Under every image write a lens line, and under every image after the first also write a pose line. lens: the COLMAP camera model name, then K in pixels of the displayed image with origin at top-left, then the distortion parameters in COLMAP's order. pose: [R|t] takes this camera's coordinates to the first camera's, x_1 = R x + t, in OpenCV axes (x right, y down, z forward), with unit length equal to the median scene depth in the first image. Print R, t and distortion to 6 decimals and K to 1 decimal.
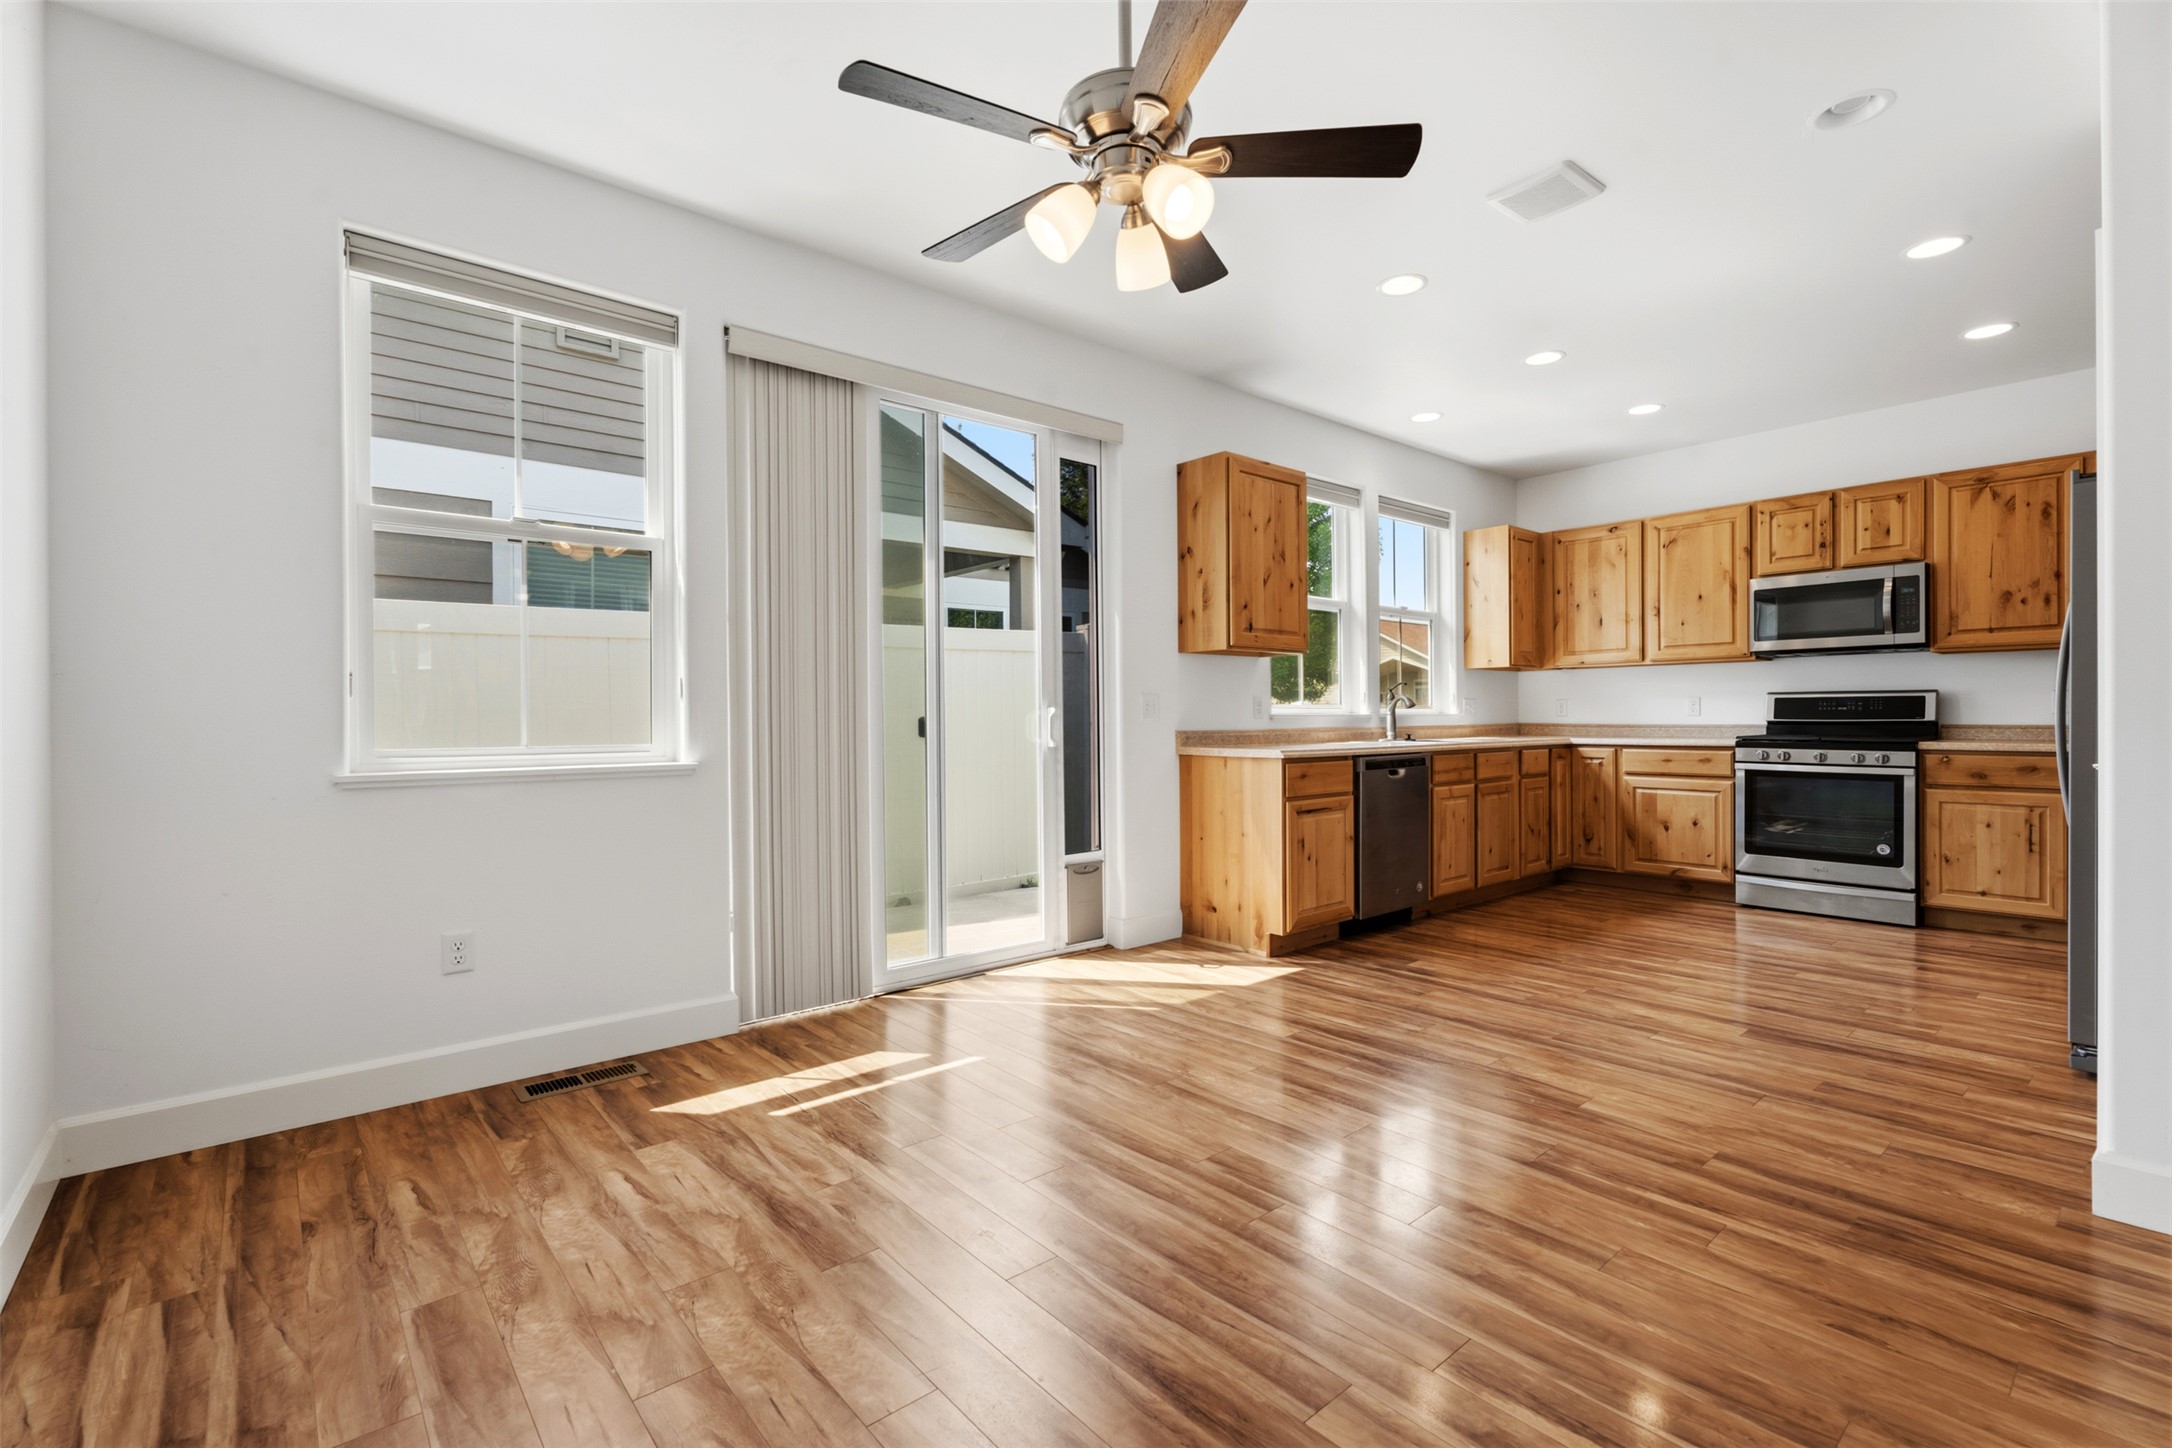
lens RADIAL K [[961.3, 0, 1079.6], [0, 961.3, 720.7], [0, 0, 1]] dist [-0.000547, 0.000129]
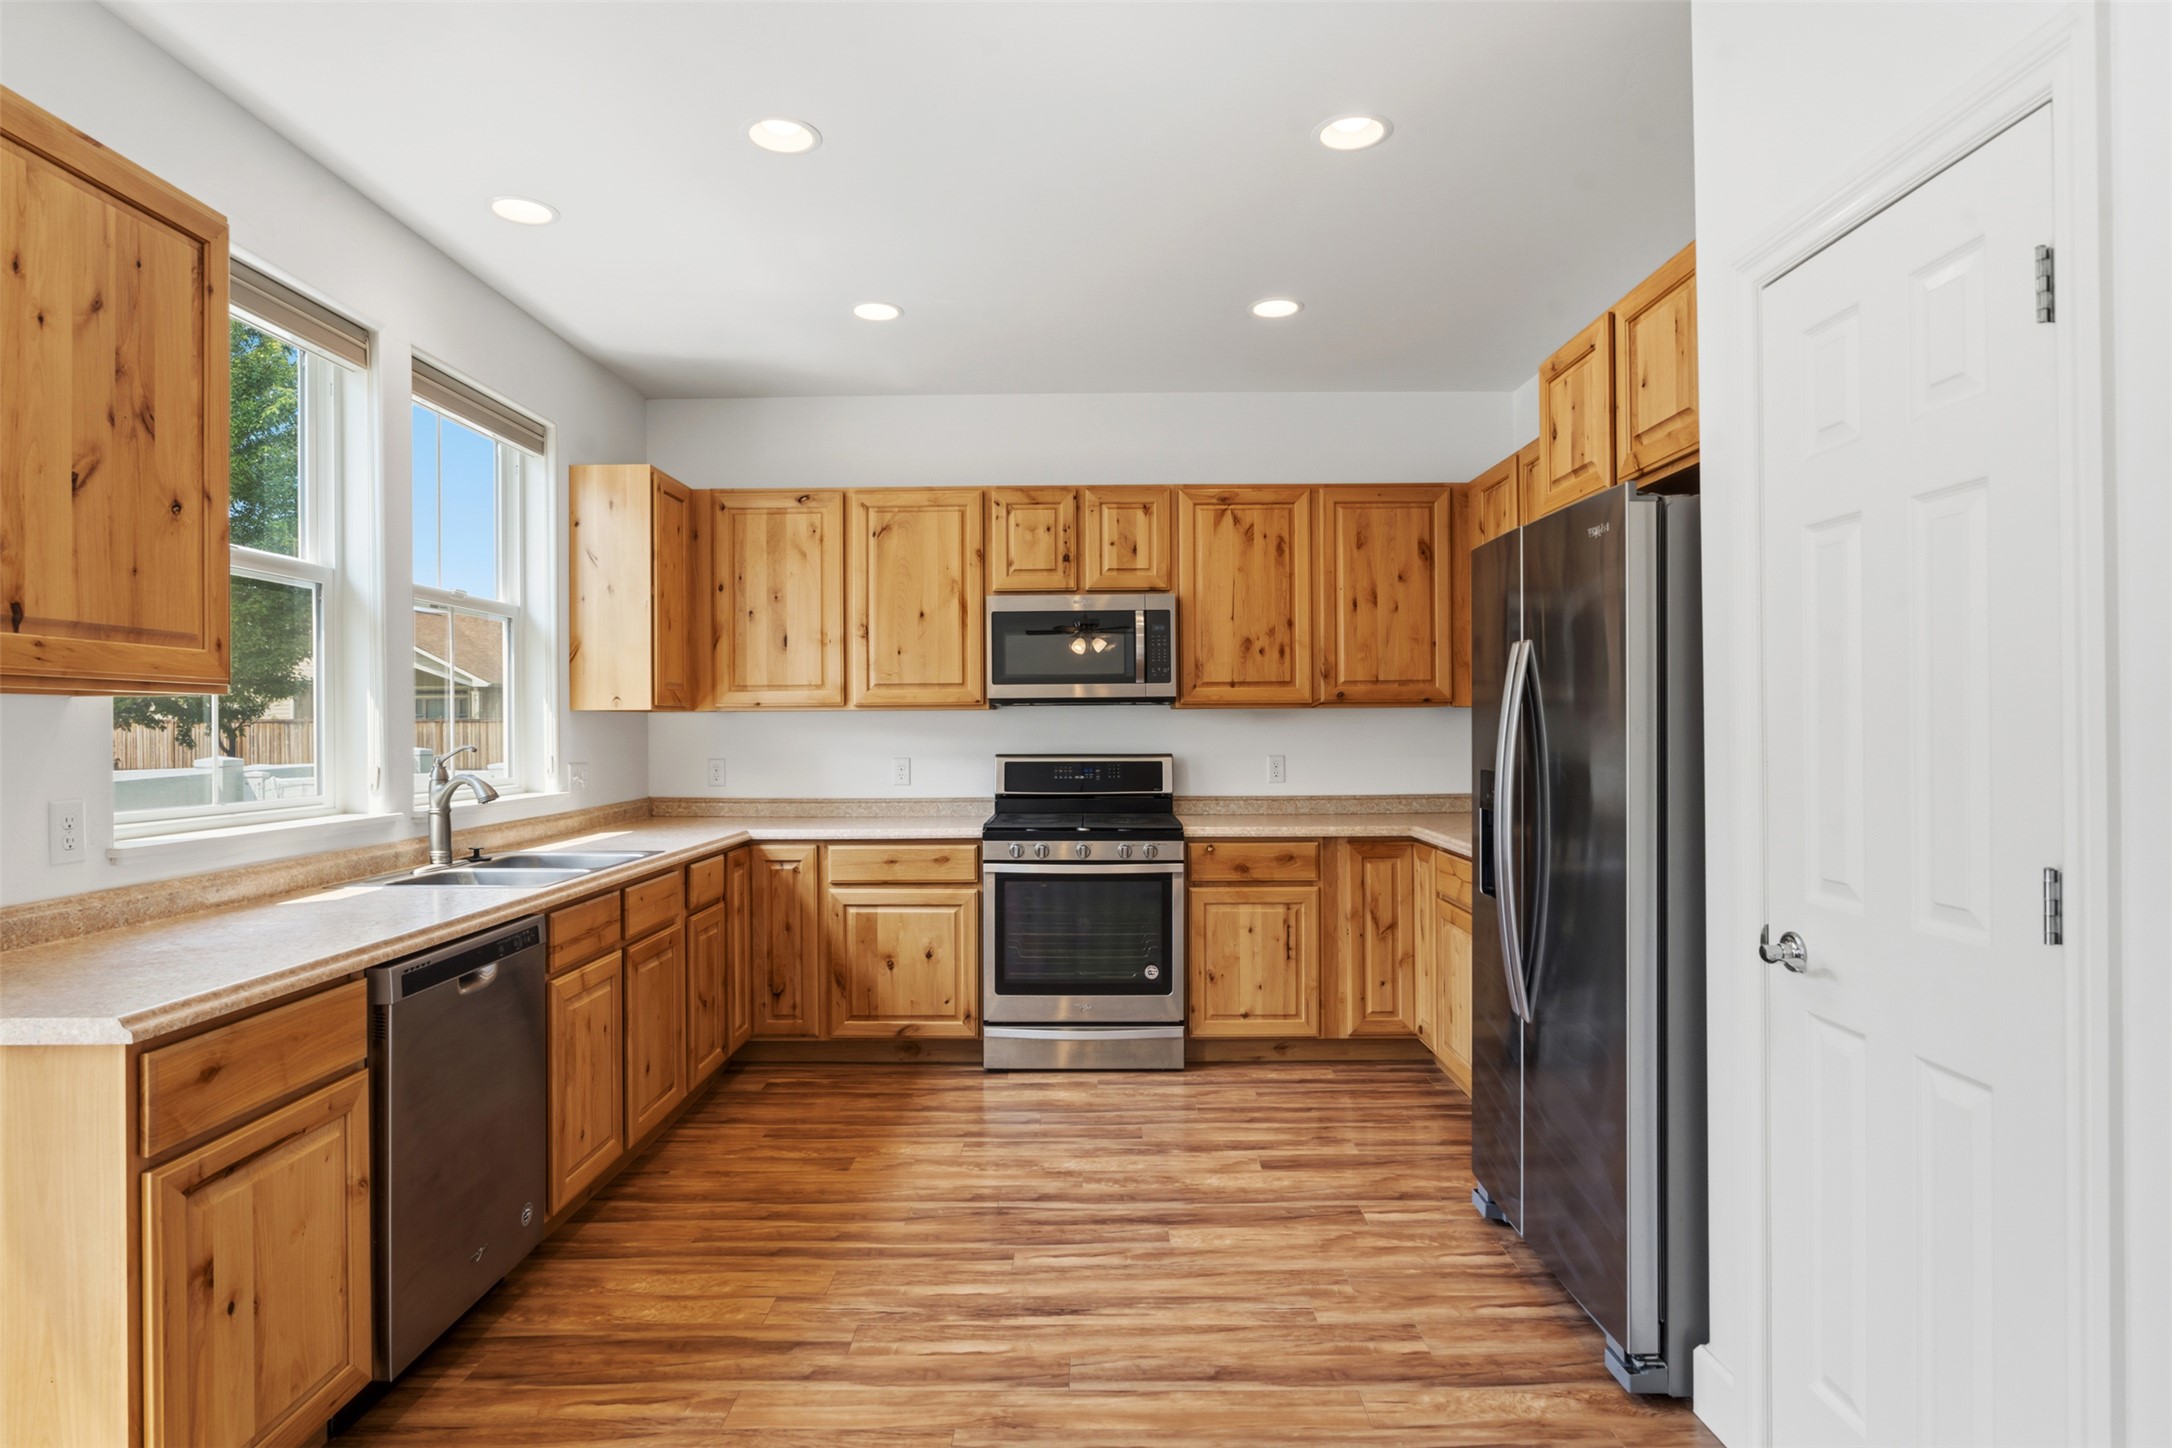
lens RADIAL K [[1182.5, 0, 1086.0], [0, 1182.5, 724.0], [0, 0, 1]] dist [-0.003755, 0.000882]
pose [[0.655527, 0.004769, 0.755157, 0.096611], [0.004011, 0.999944, -0.009797, -0.046342], [-0.755161, 0.009451, 0.655471, 0.395493]]
